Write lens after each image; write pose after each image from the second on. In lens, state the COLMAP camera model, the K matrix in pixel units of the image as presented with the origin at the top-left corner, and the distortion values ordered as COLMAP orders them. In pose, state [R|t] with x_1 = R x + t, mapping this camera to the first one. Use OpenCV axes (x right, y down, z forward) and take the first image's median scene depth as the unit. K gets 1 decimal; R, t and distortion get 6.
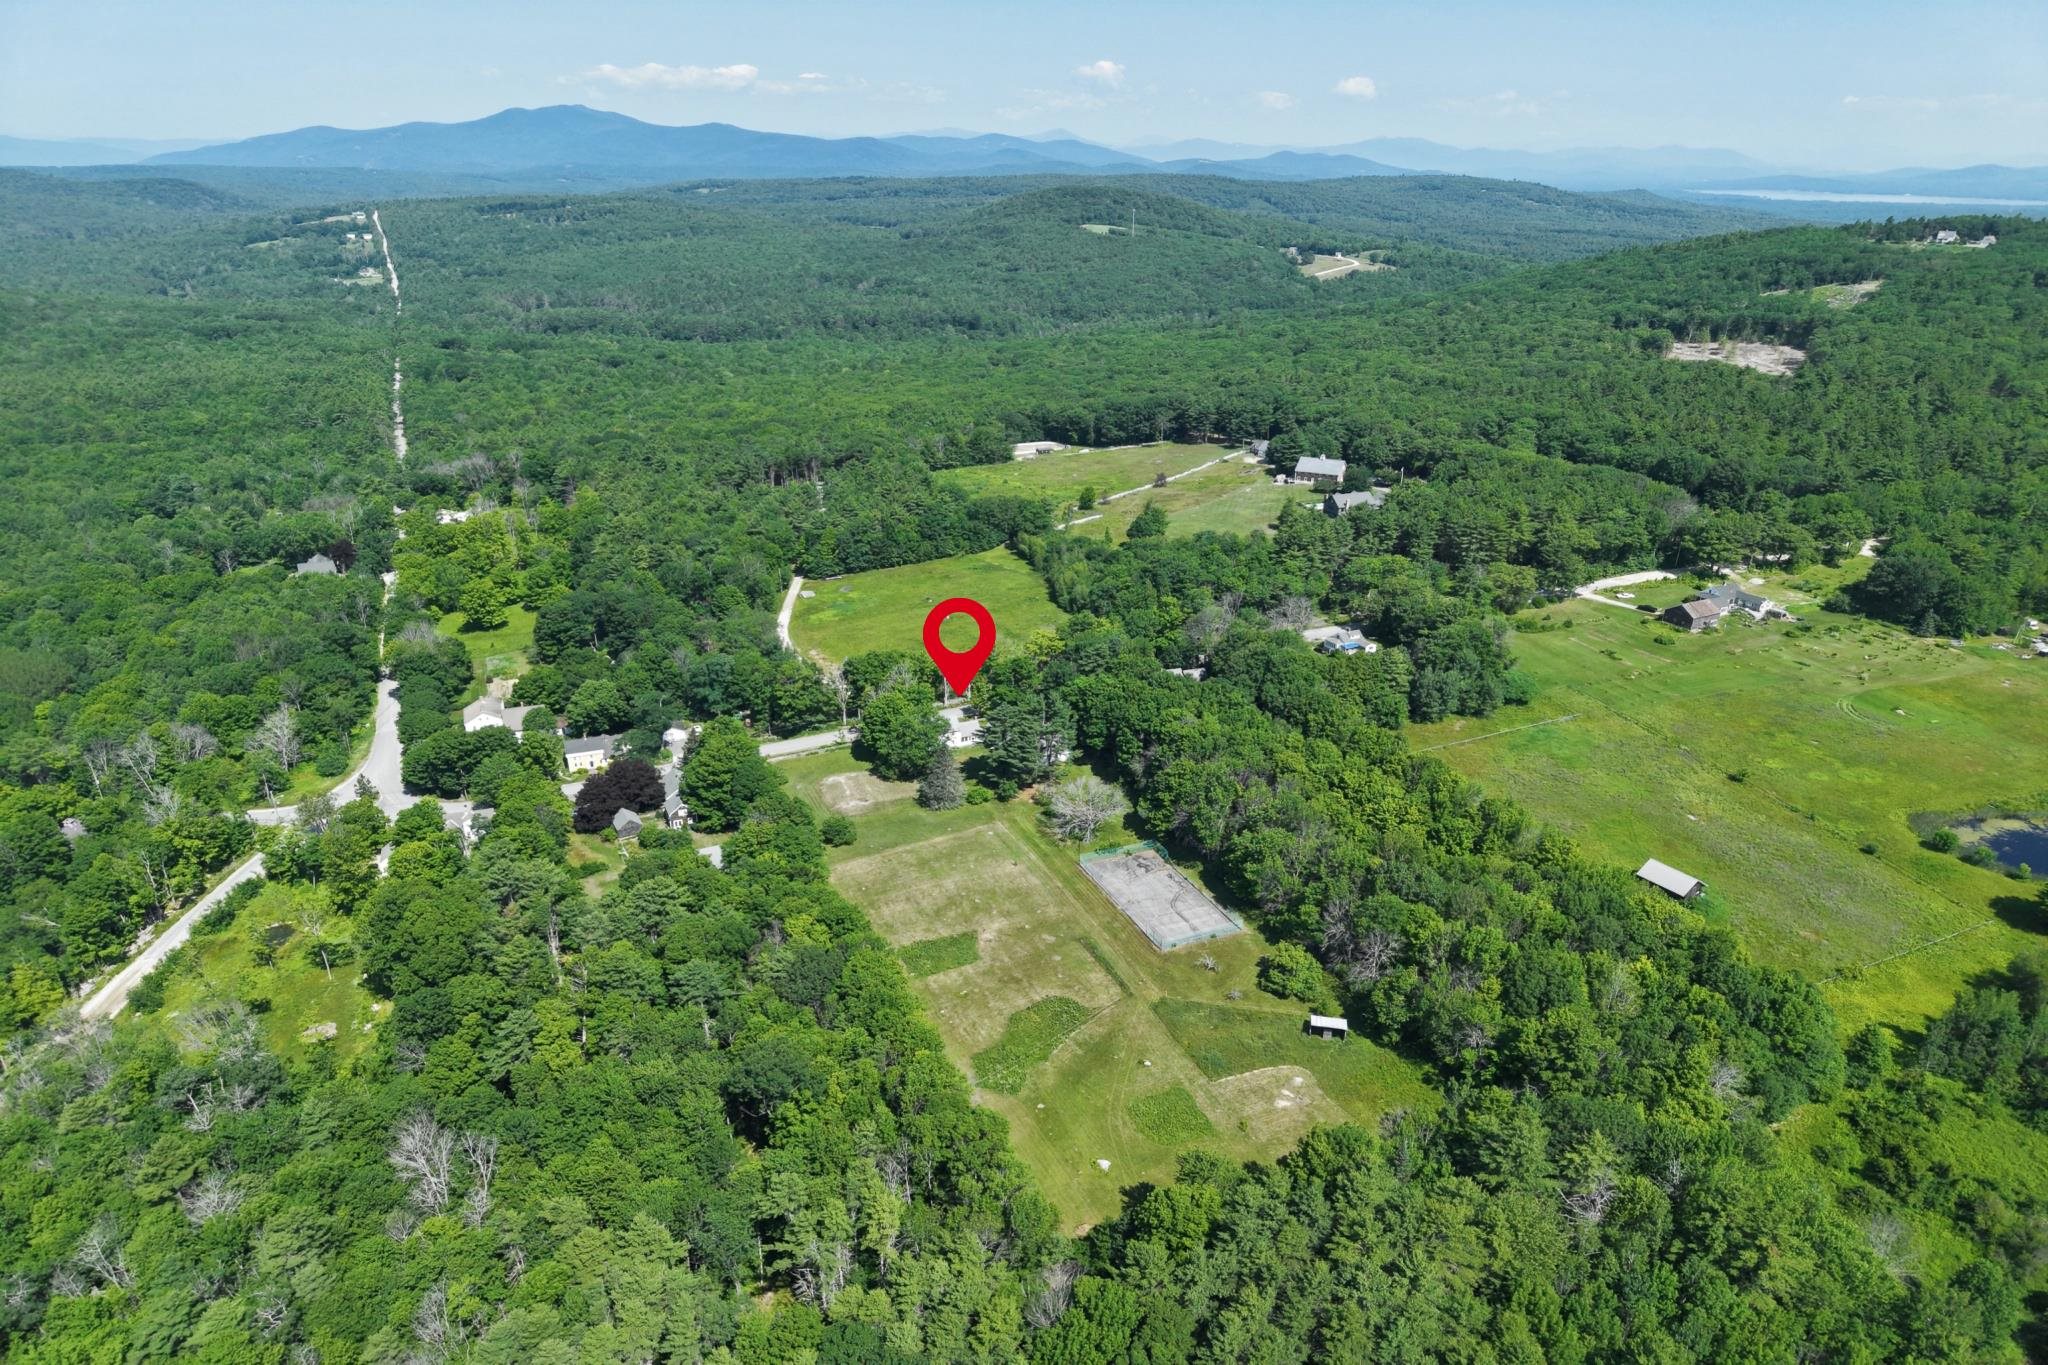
lens RADIAL K [[1414.0, 0, 1024.0], [0, 1414.0, 682.5], [0, 0, 1]] dist [0.001300, -0.006364]
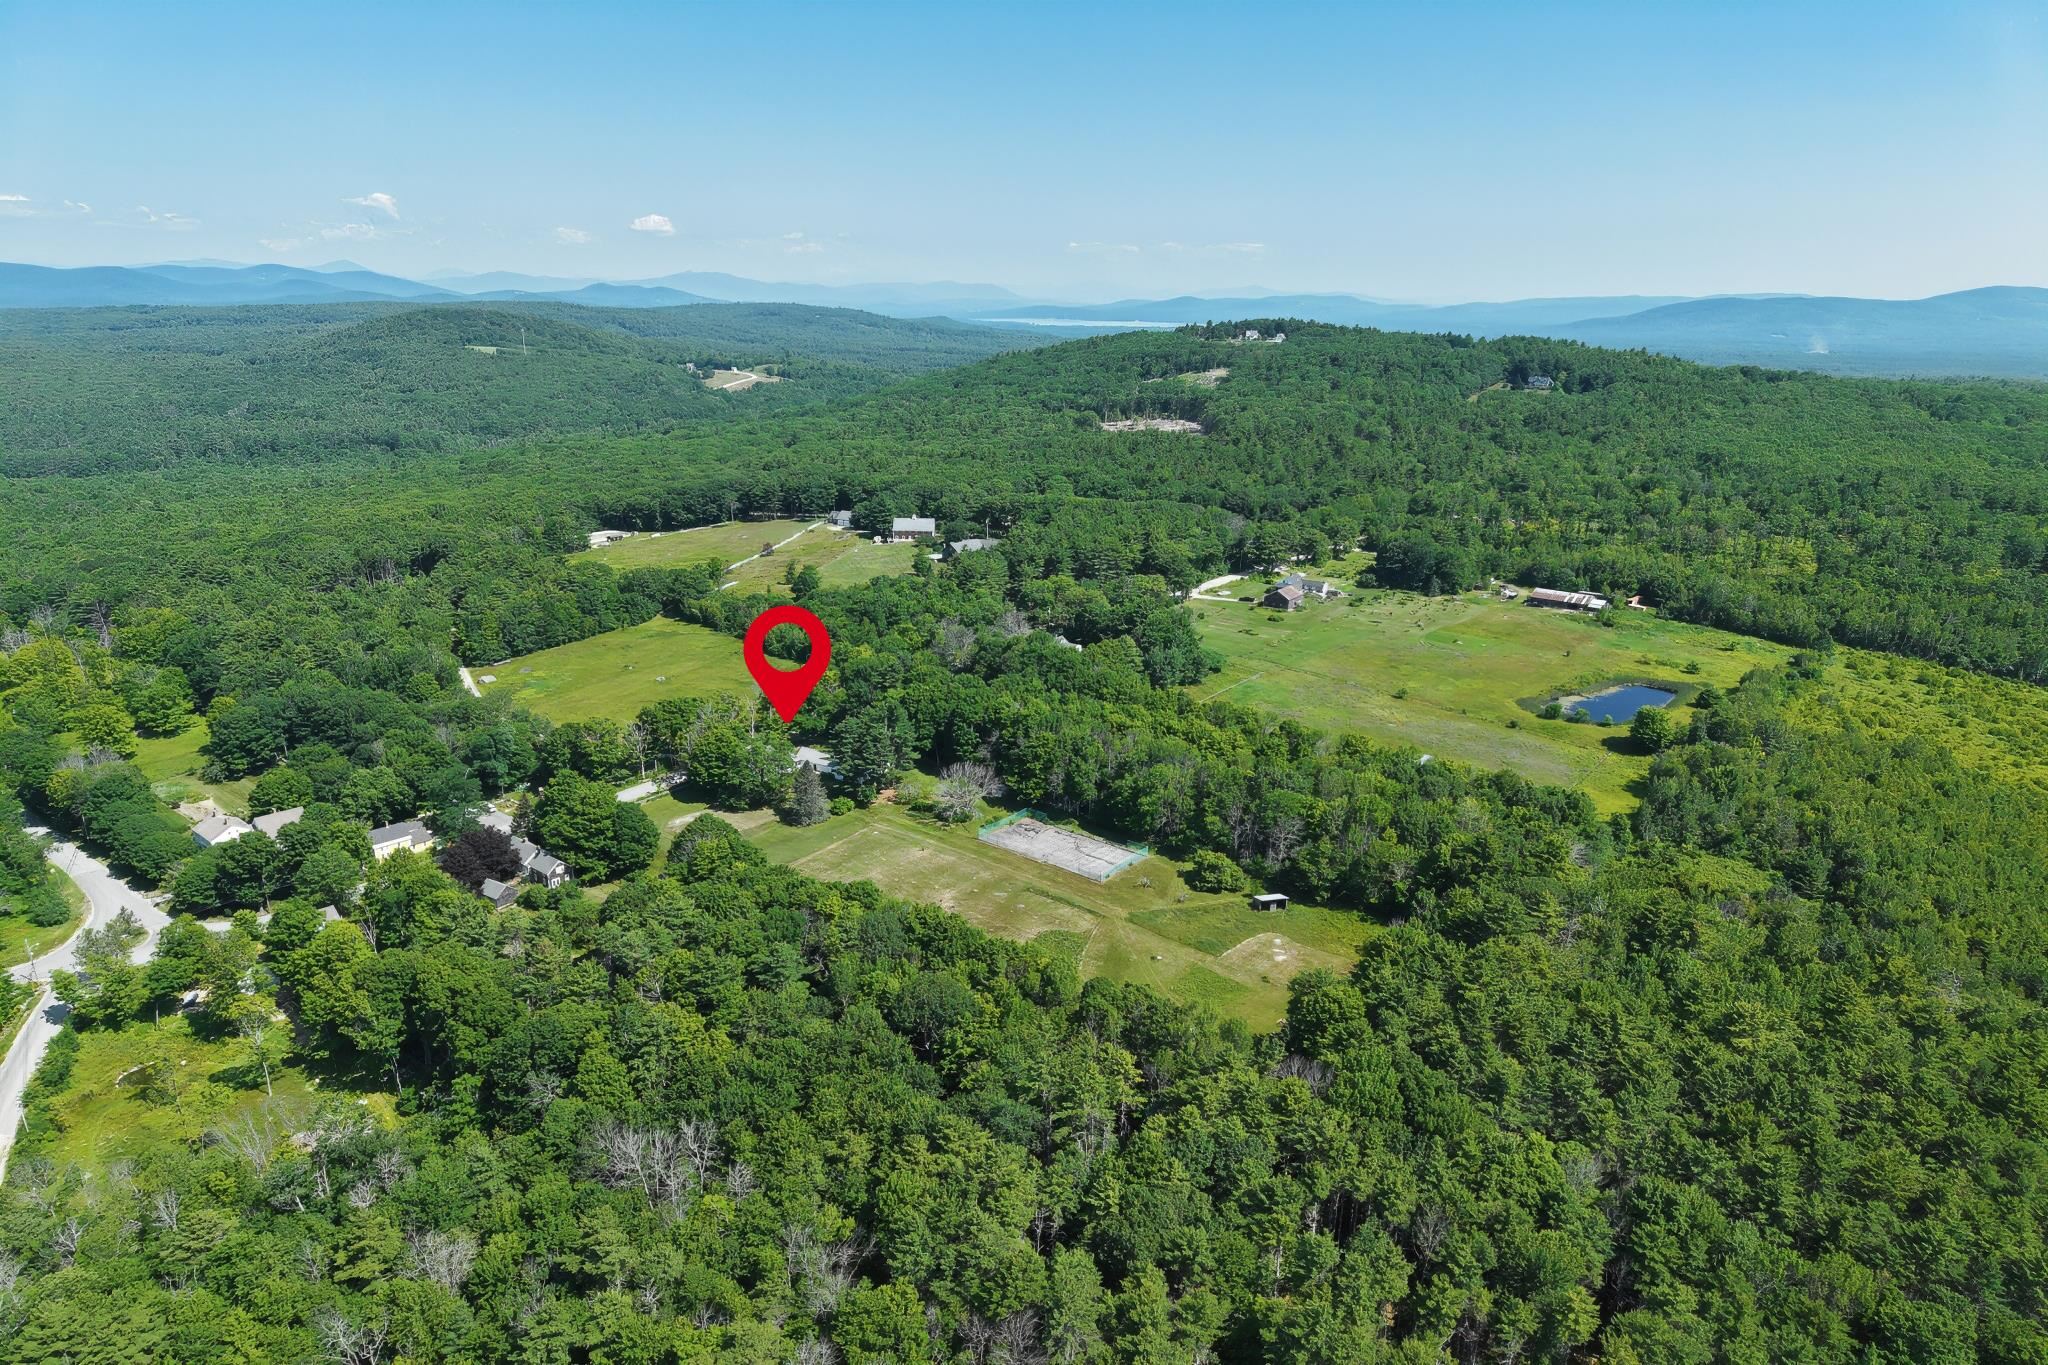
lens RADIAL K [[1416.2, 0, 1024.0], [0, 1416.2, 682.5], [0, 0, 1]] dist [0.055094, -0.110716]
pose [[0.885863, -0.120696, 0.447972, -0.270970], [0.161193, 0.985486, -0.053242, 0.049331], [-0.435044, 0.119374, 0.892461, -0.007599]]
